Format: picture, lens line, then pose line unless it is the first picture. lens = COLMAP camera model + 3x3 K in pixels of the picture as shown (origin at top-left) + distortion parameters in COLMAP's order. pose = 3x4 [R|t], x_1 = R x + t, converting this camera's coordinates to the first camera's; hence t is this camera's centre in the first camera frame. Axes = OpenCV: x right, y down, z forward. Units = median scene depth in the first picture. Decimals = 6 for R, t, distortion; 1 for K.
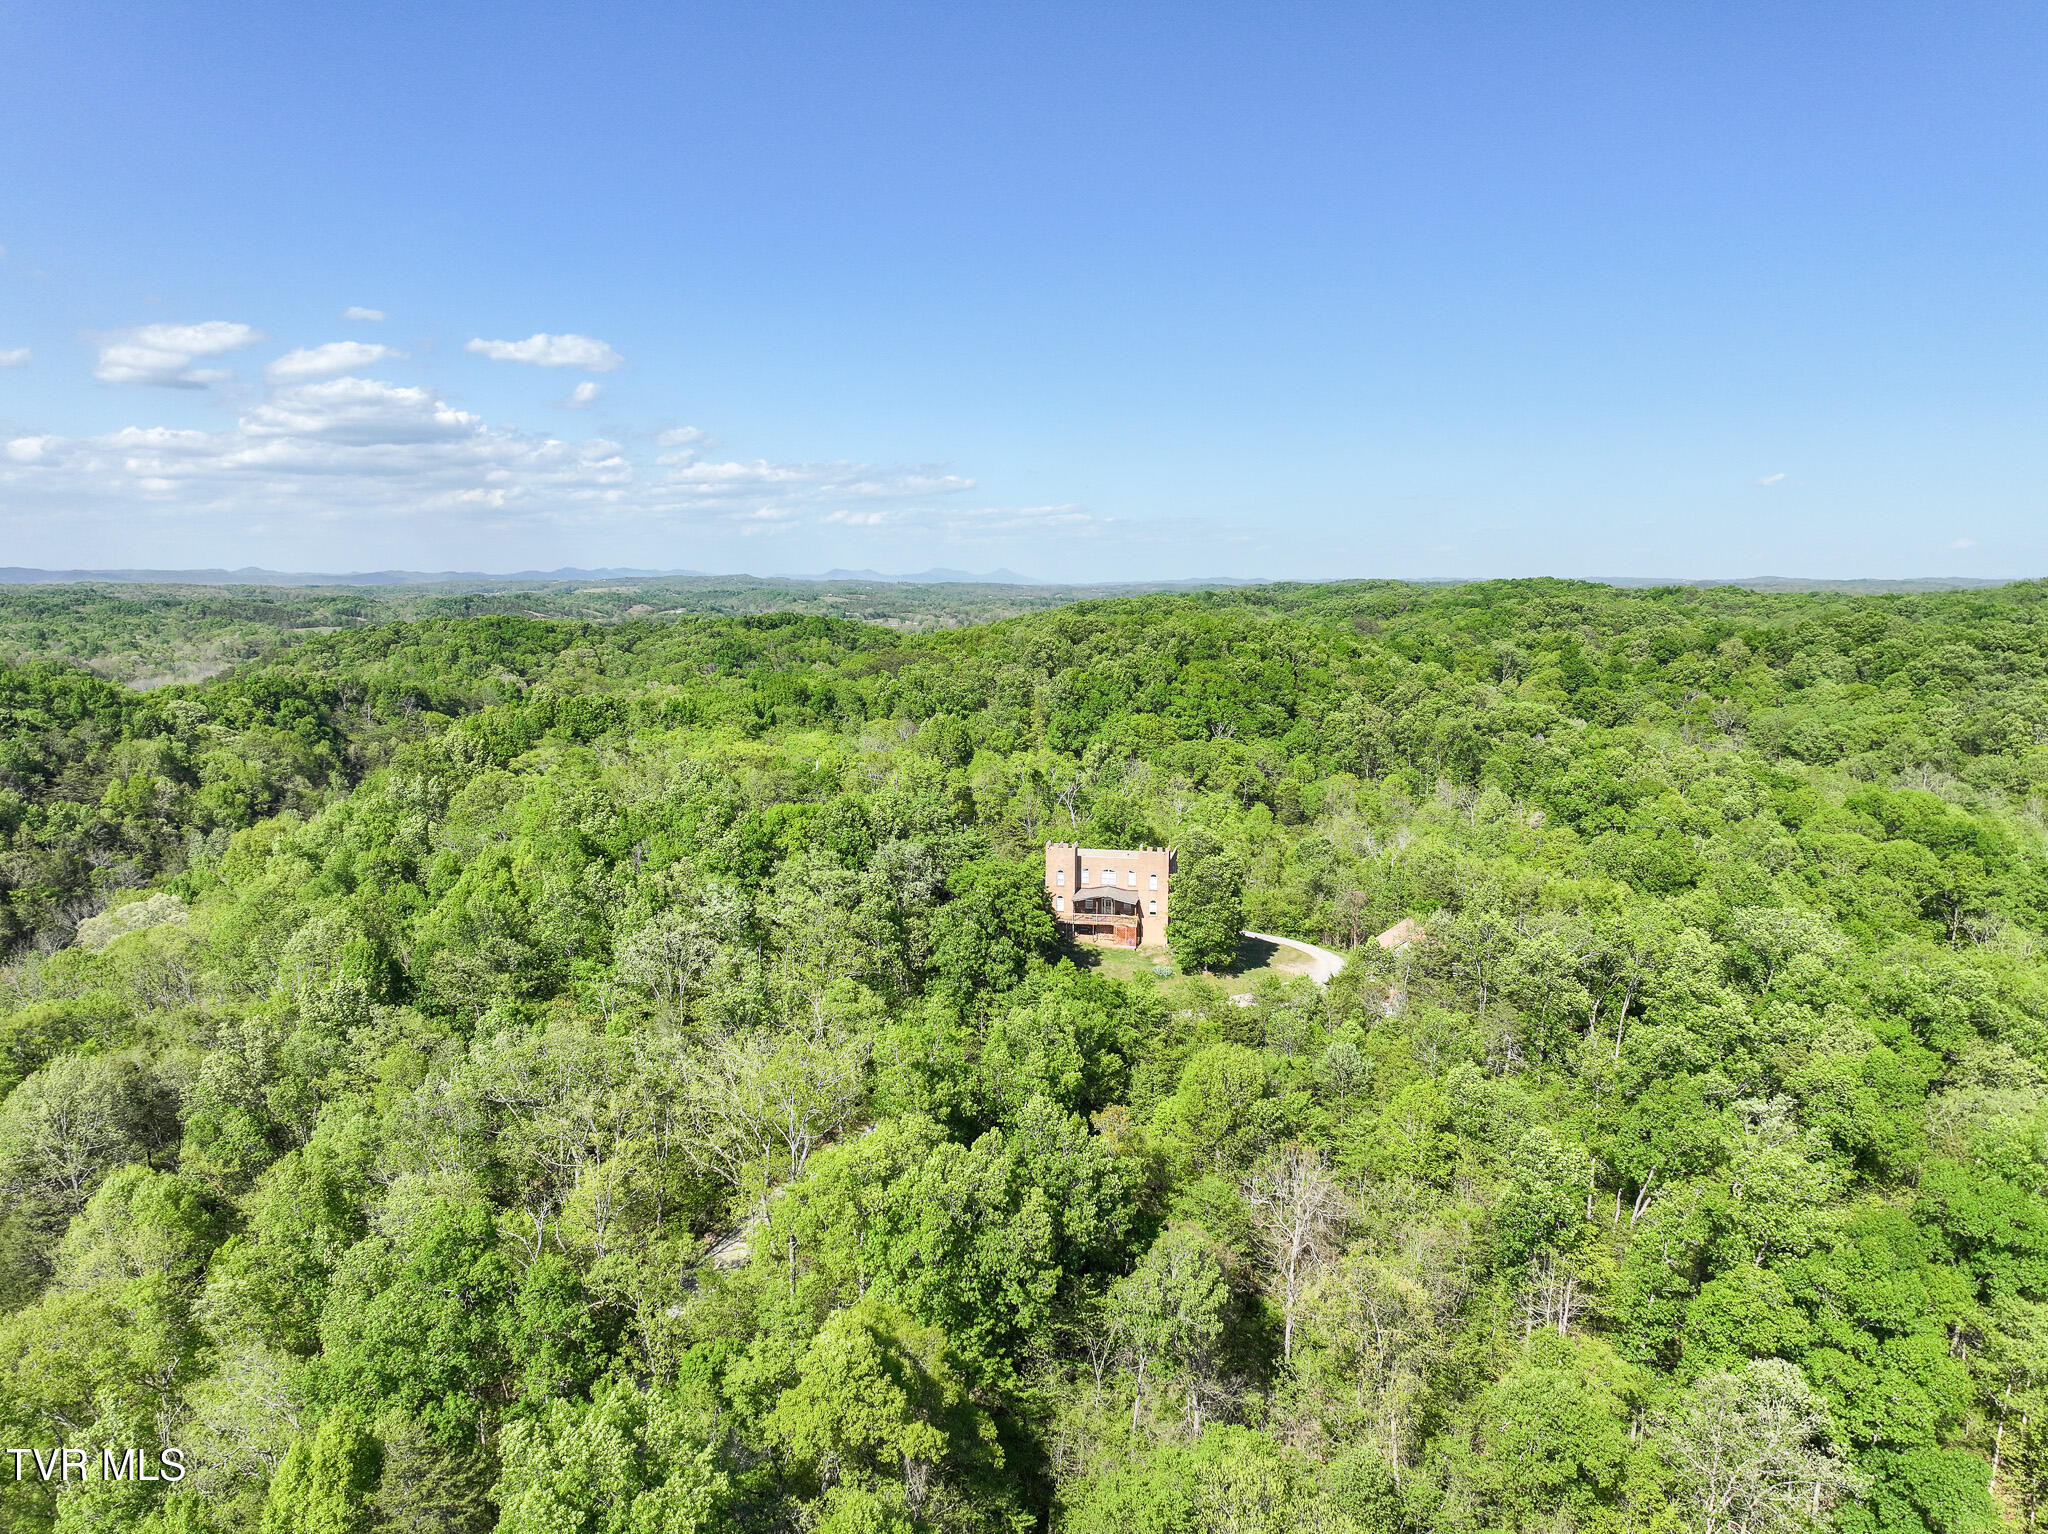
lens RADIAL K [[1462.1, 0, 1024.7], [0, 1462.1, 770.5], [0, 0, 1]] dist [0.000011, 0.000679]
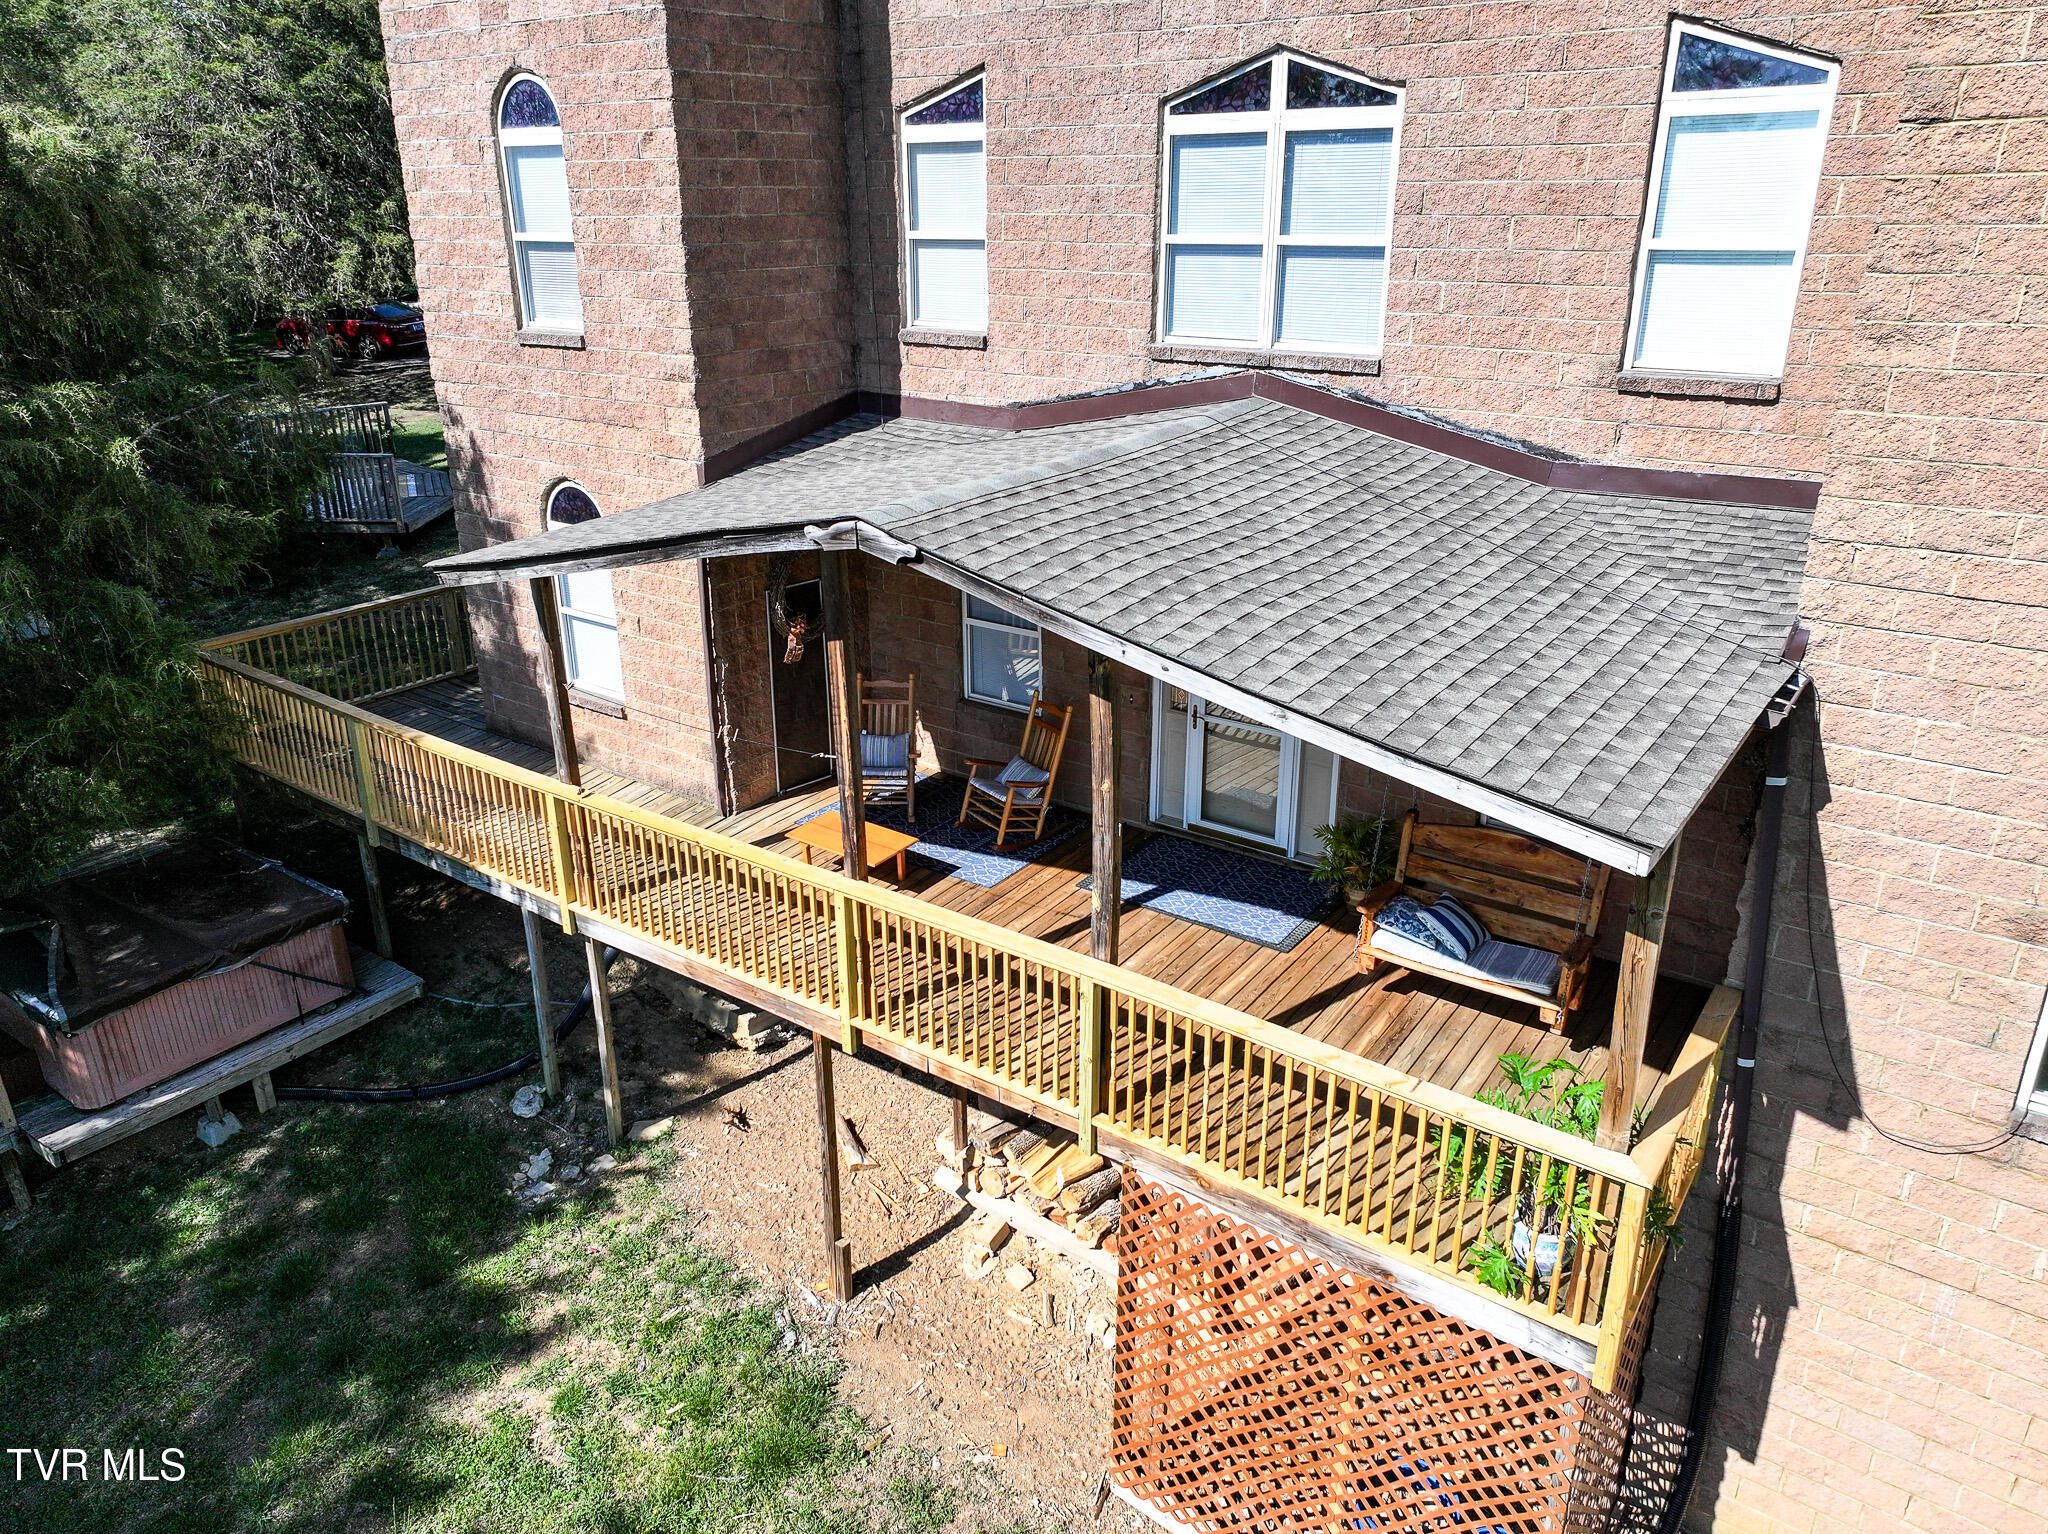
lens RADIAL K [[1445.2, 0, 1030.2], [0, 1445.2, 762.1], [0, 0, 1]] dist [0.000916, 0.017832]
pose [[0.908228, 0.142867, -0.393333, 0.074774], [-0.044579, 0.967601, 0.248518, 0.080812], [0.416094, -0.208177, 0.885171, 0.954194]]
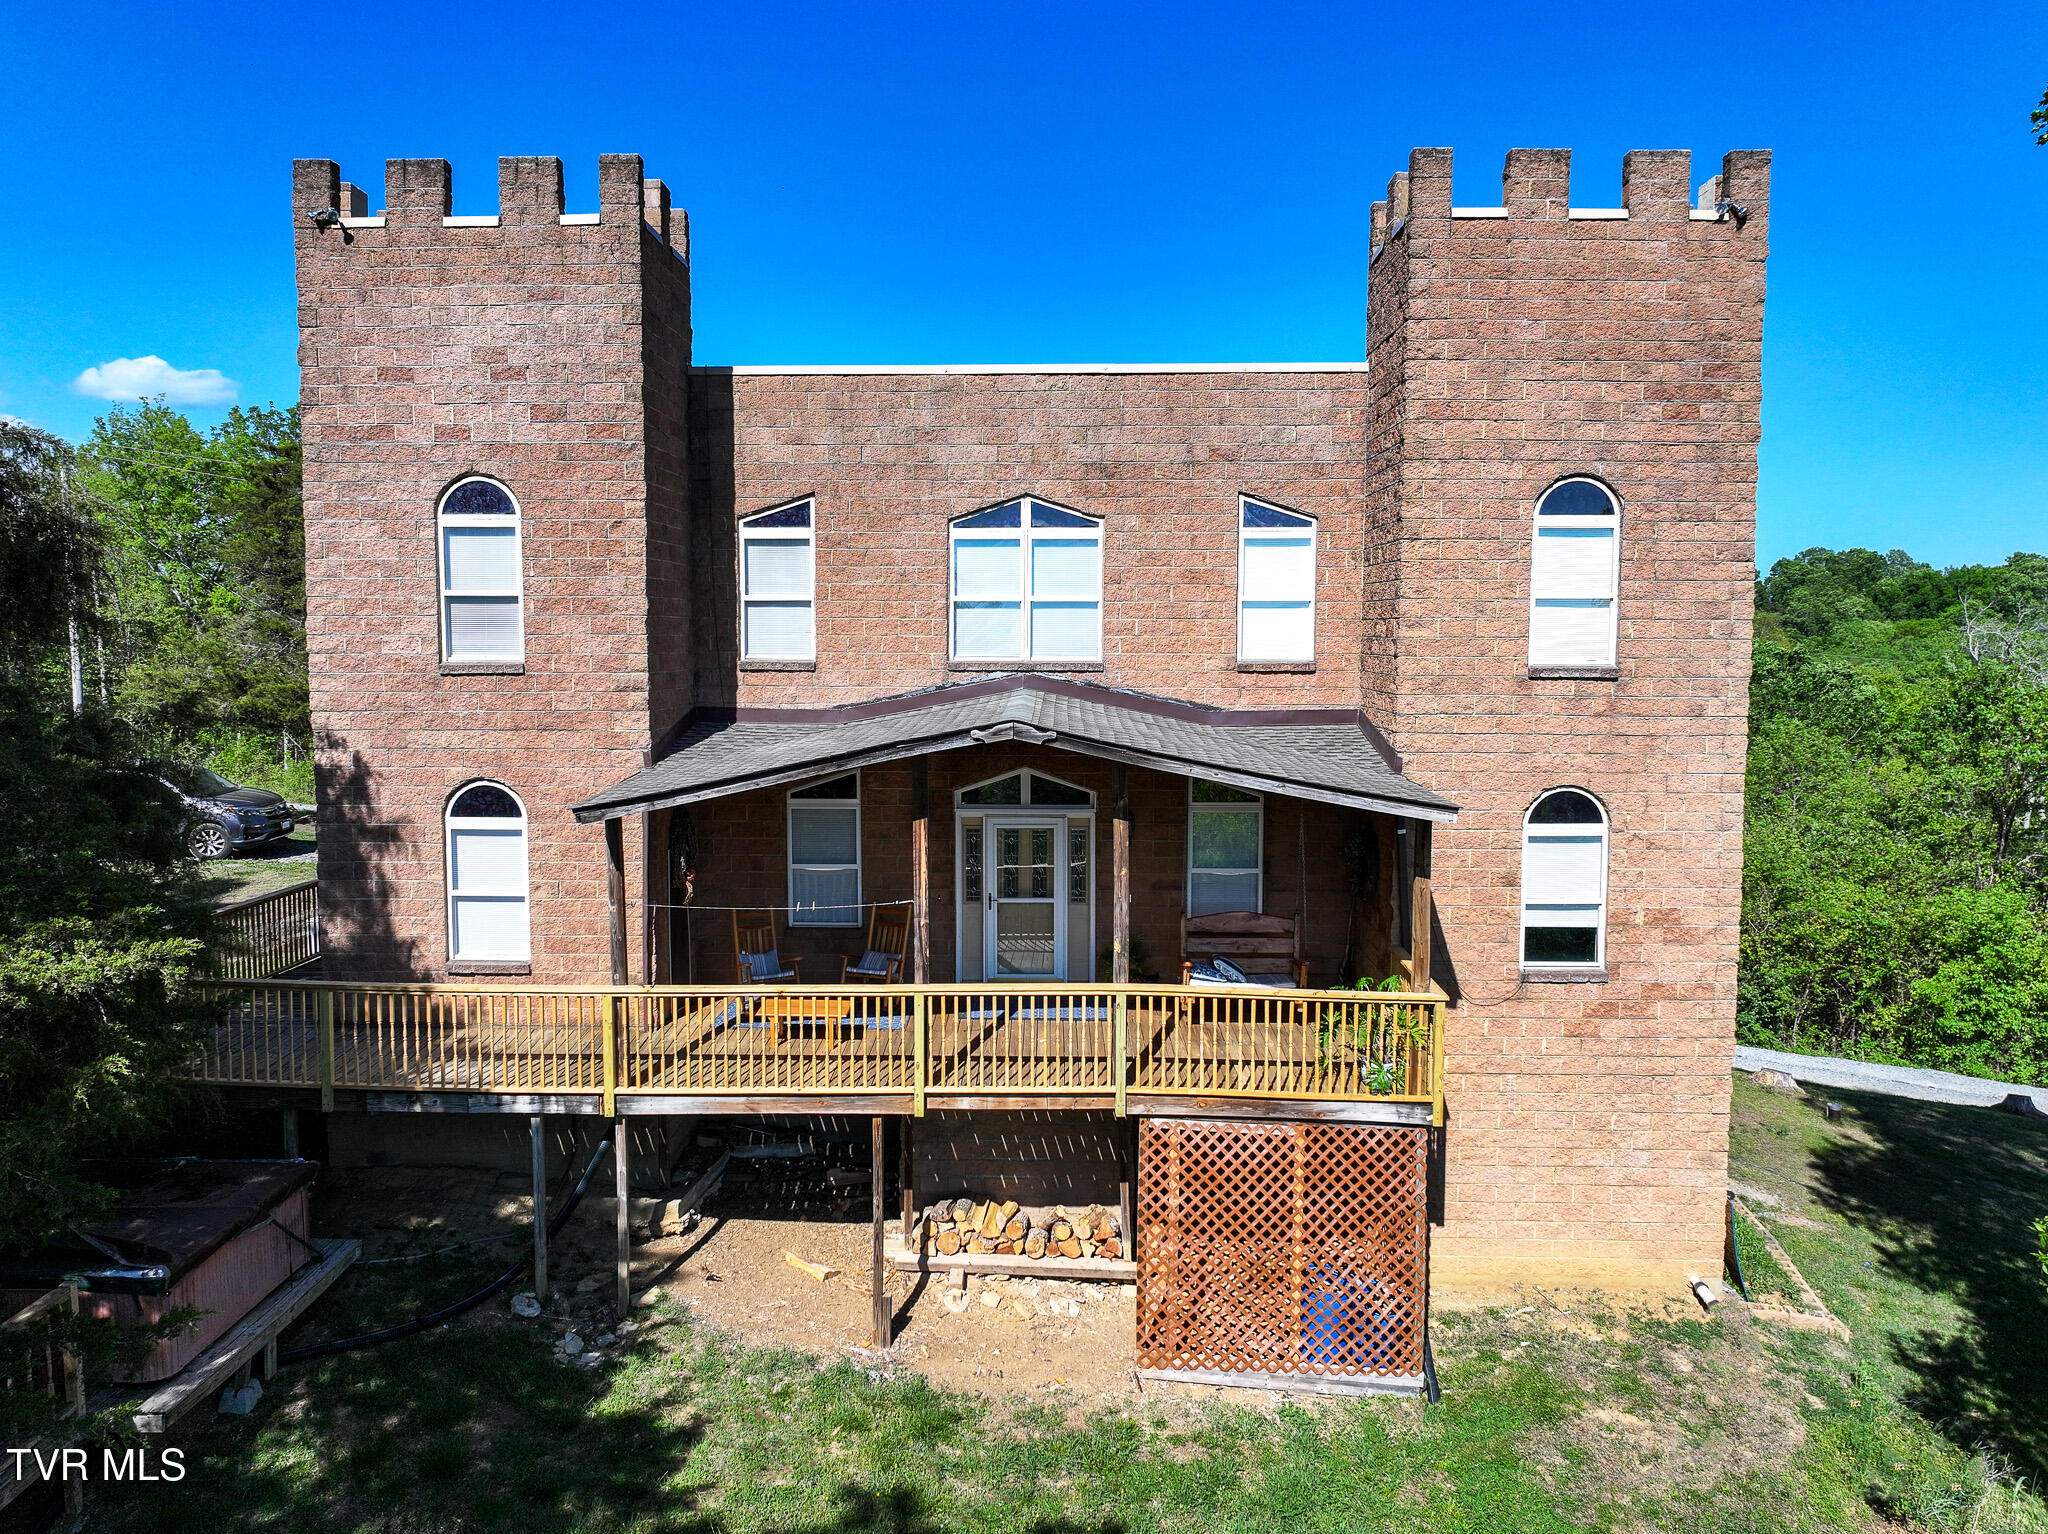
lens RADIAL K [[1441.2, 0, 1032.6], [0, 1441.2, 764.0], [0, 0, 1]] dist [0.010009, 0.000951]
pose [[0.985049, -0.018140, 0.171316, 0.042102], [0.025916, 0.998728, -0.043264, 0.089717], [-0.170313, 0.047057, 0.984266, 0.919324]]
